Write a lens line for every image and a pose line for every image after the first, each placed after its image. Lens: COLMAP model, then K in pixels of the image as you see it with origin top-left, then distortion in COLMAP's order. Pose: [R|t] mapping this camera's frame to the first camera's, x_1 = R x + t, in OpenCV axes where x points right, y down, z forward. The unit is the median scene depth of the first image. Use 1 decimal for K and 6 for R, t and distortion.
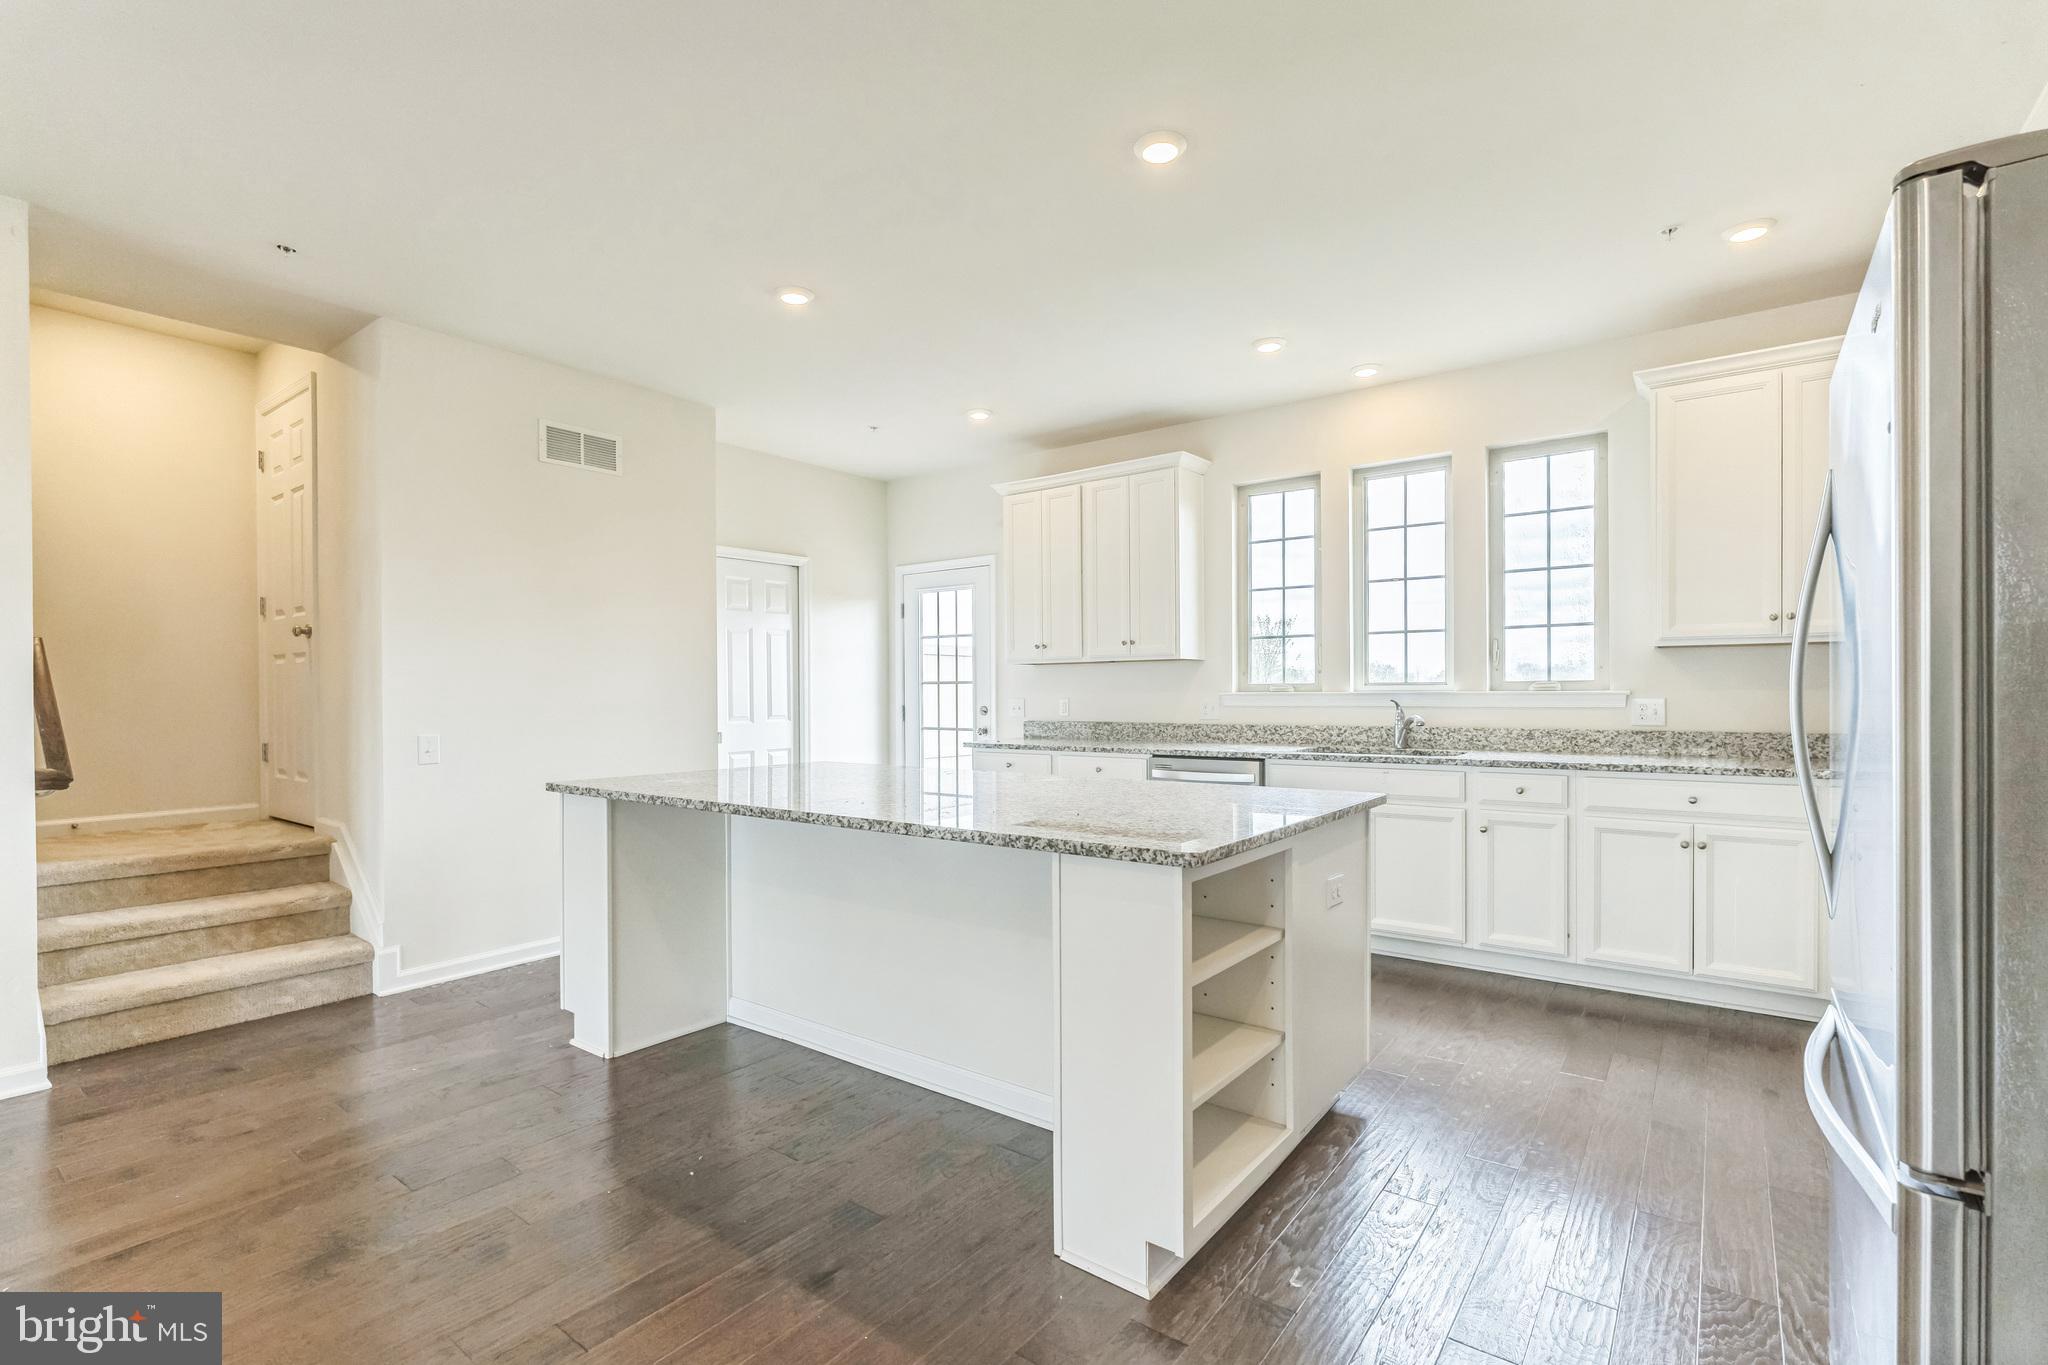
lens RADIAL K [[930.2, 0, 1018.4], [0, 930.2, 697.6], [0, 0, 1]] dist [-0.009223, 0.002969]
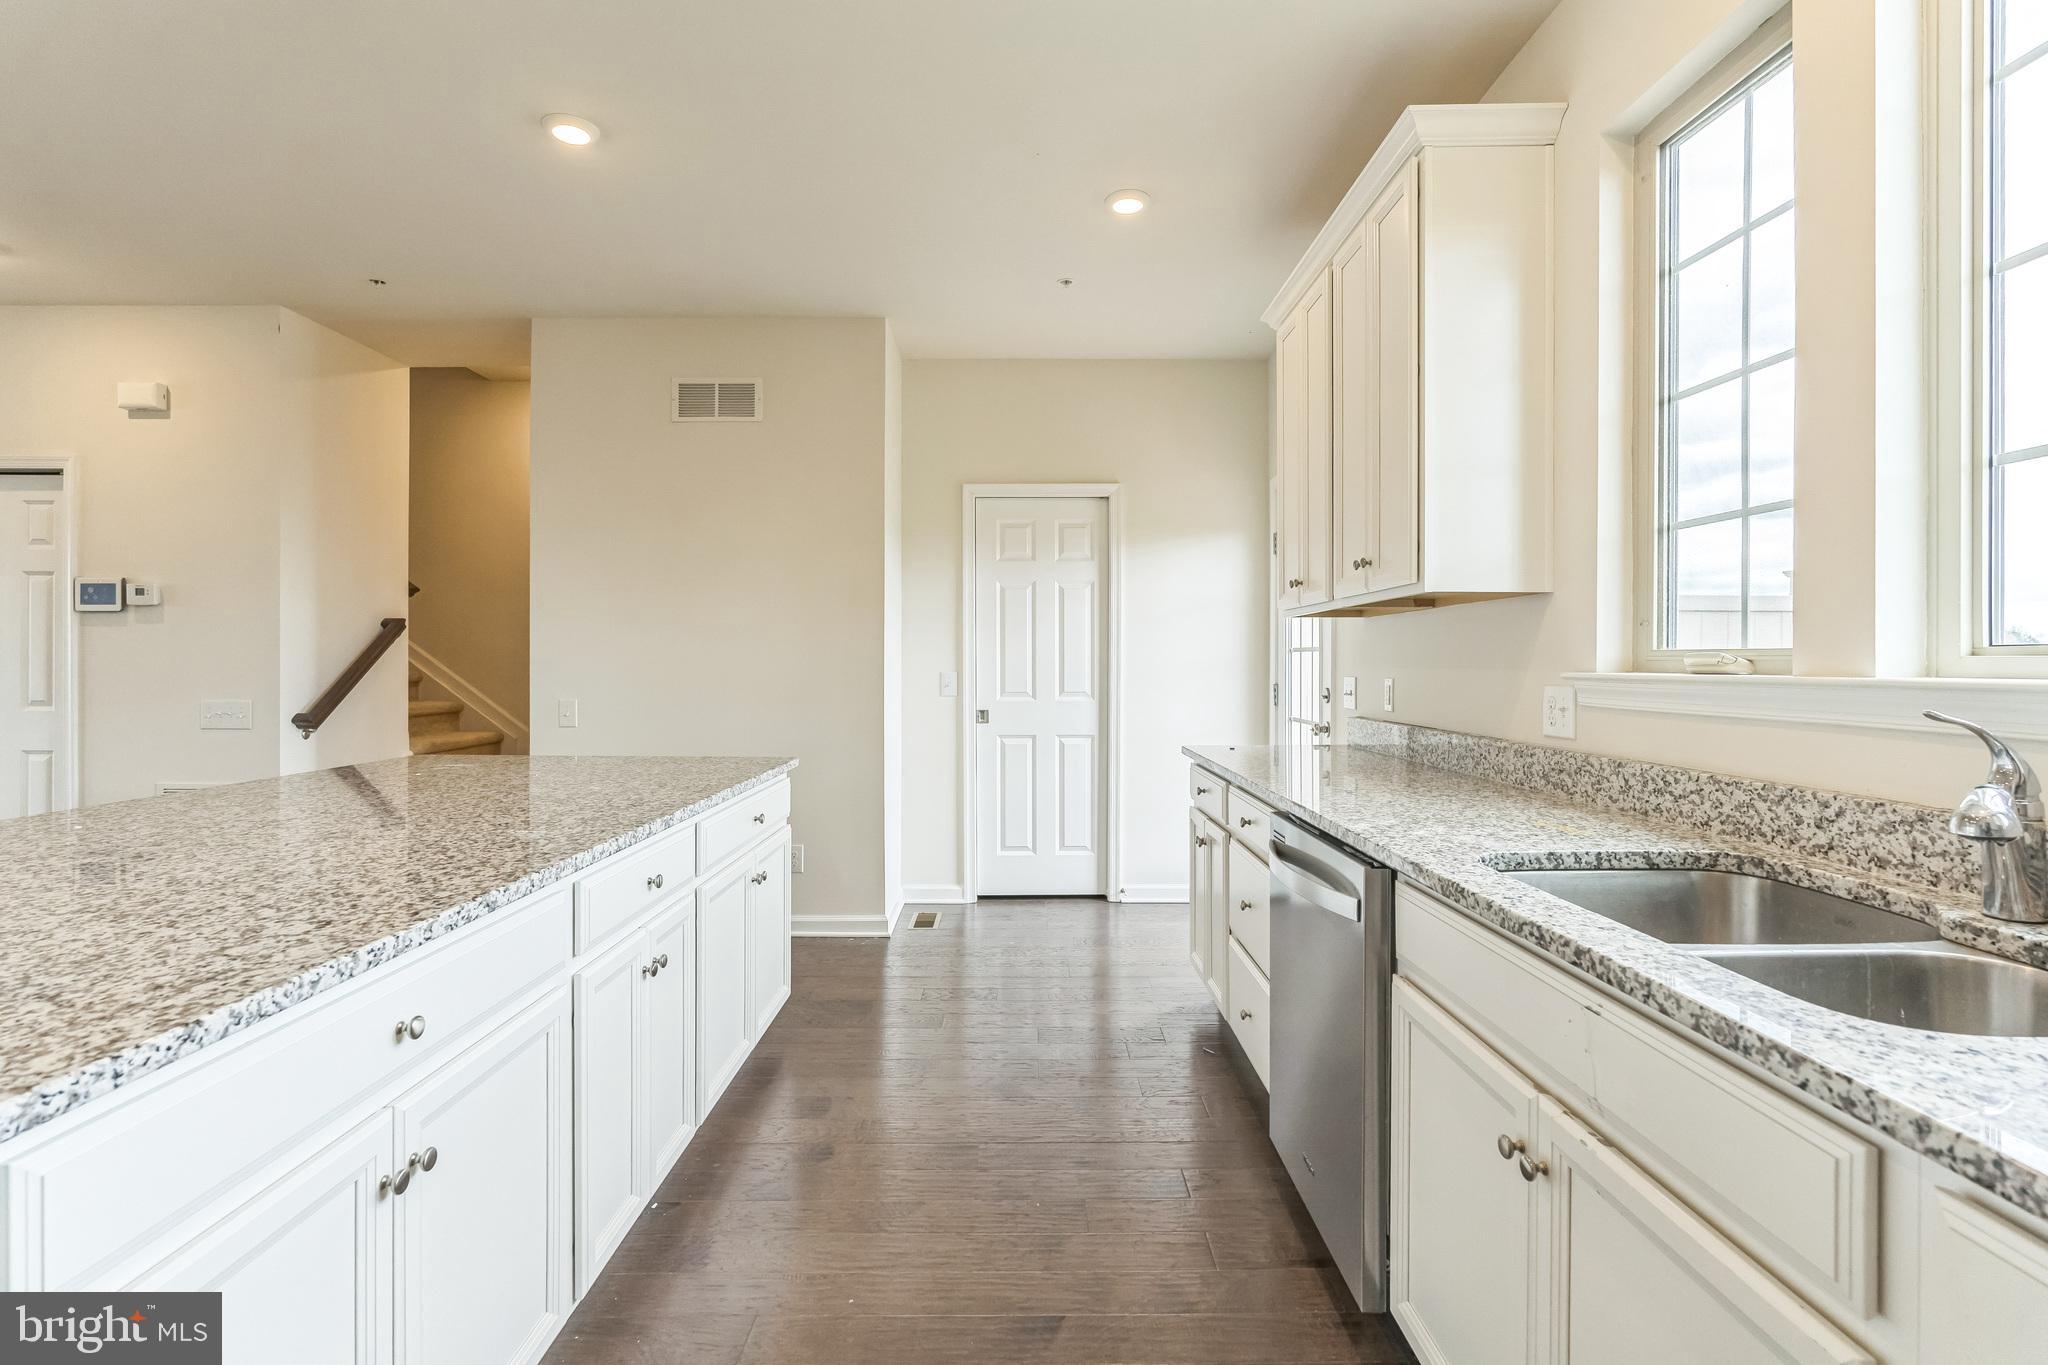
lens RADIAL K [[930.2, 0, 1023.6], [0, 930.2, 664.7], [0, 0, 1]] dist [-0.009223, 0.002969]
pose [[0.600588, 0.009819, -0.799499, 0.427927], [-0.010680, 0.999934, 0.004258, -0.007945], [0.799487, 0.005981, 0.600653, 0.628525]]
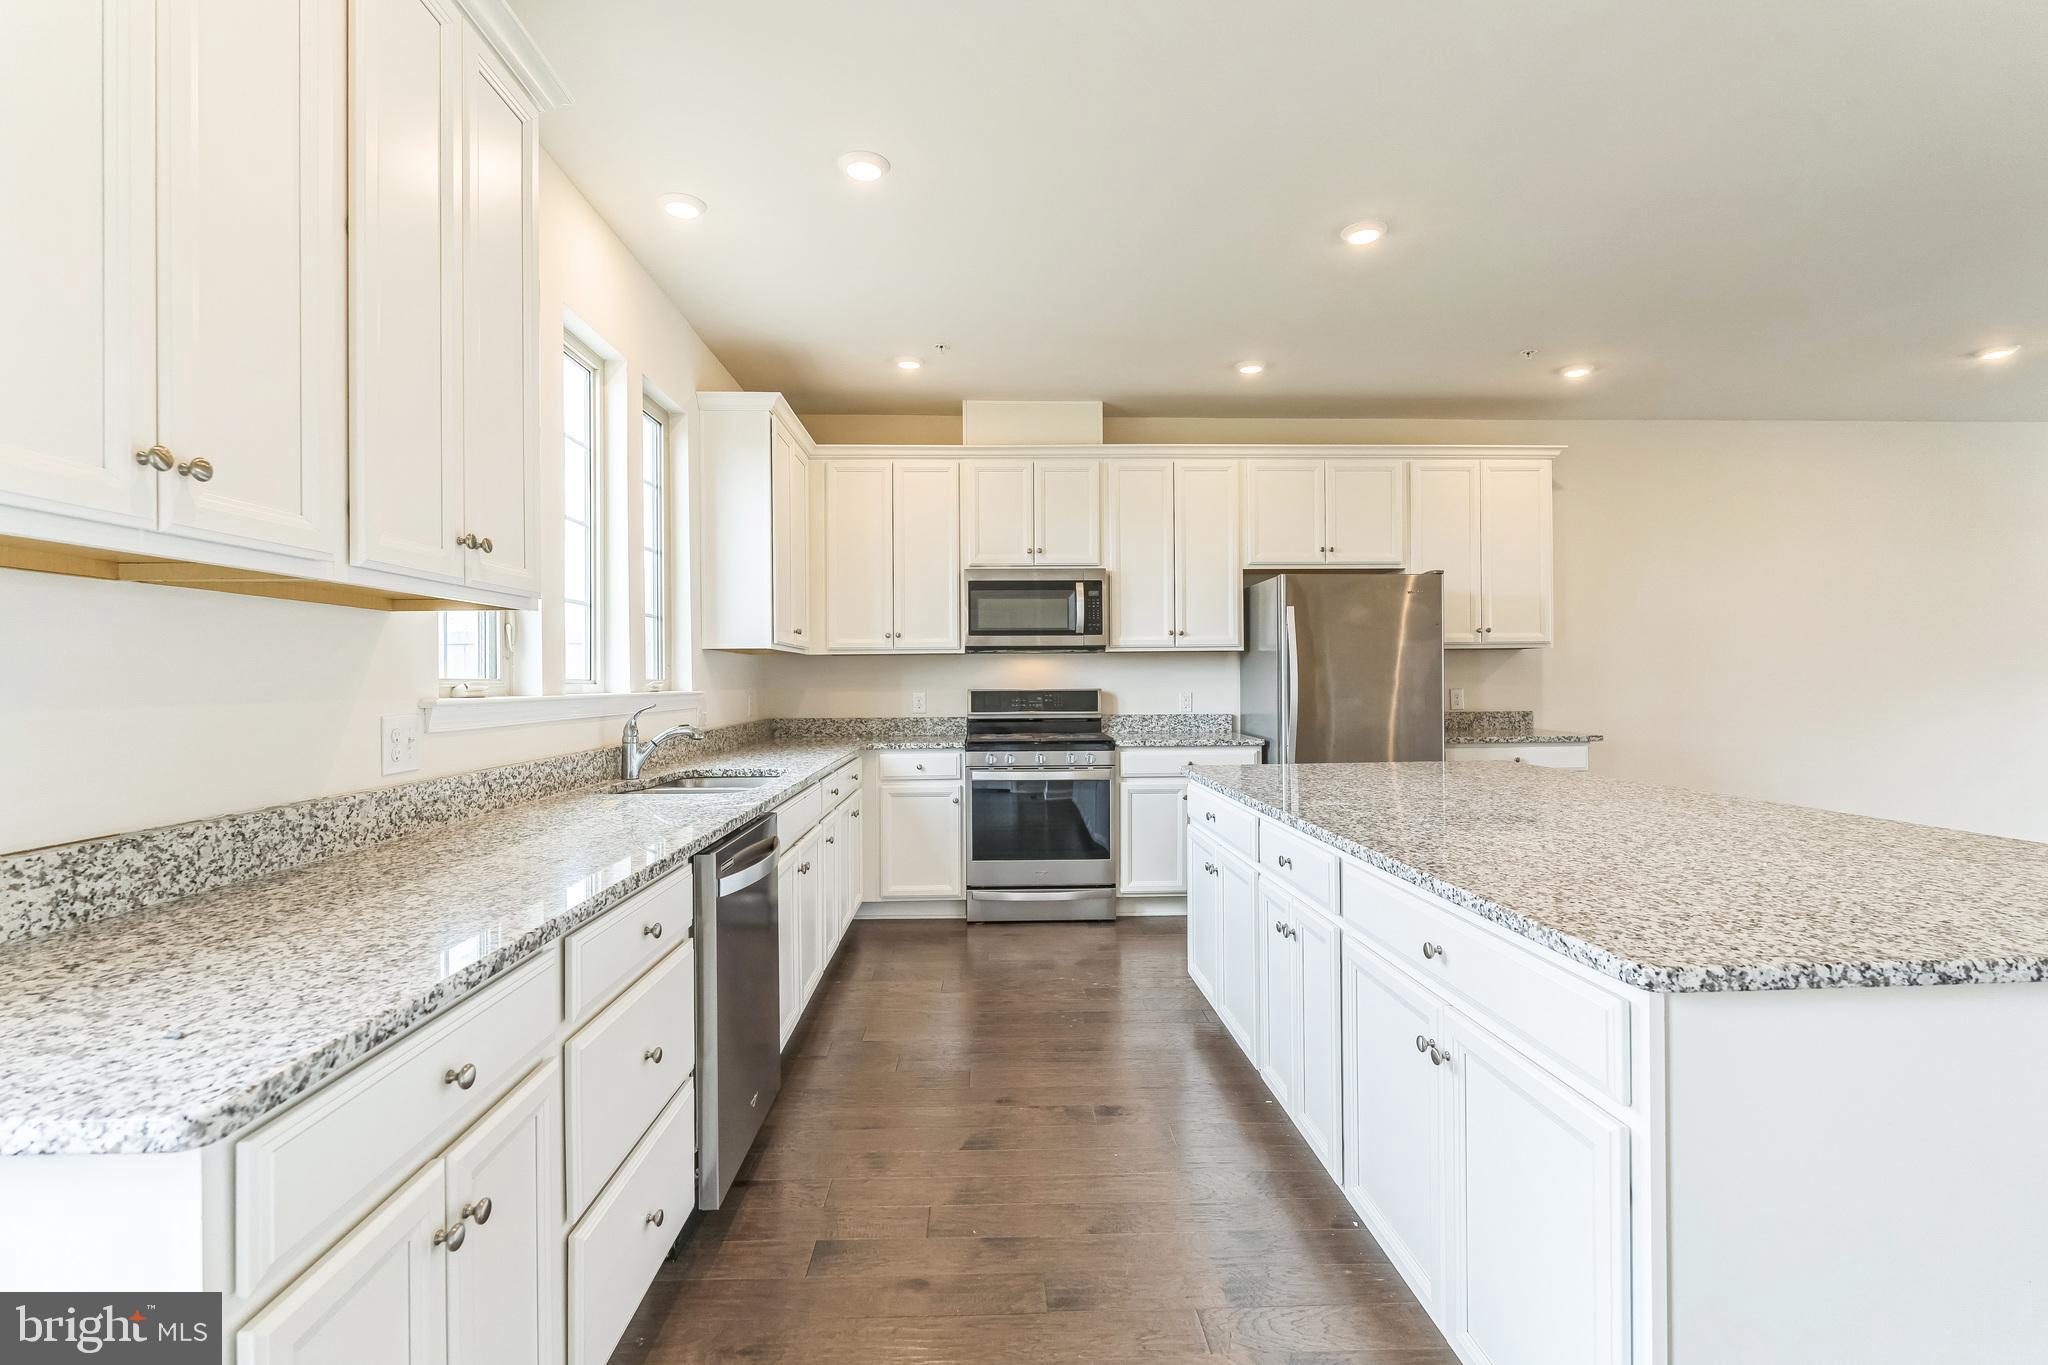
lens RADIAL K [[930.2, 0, 1003.6], [0, 930.2, 673.5], [0, 0, 1]] dist [-0.009223, 0.002969]
pose [[-0.625057, 0.017810, 0.780376, -0.260529], [0.017377, 0.999809, -0.008899, -0.009244], [-0.780385, 0.007998, -0.625248, 1.151458]]
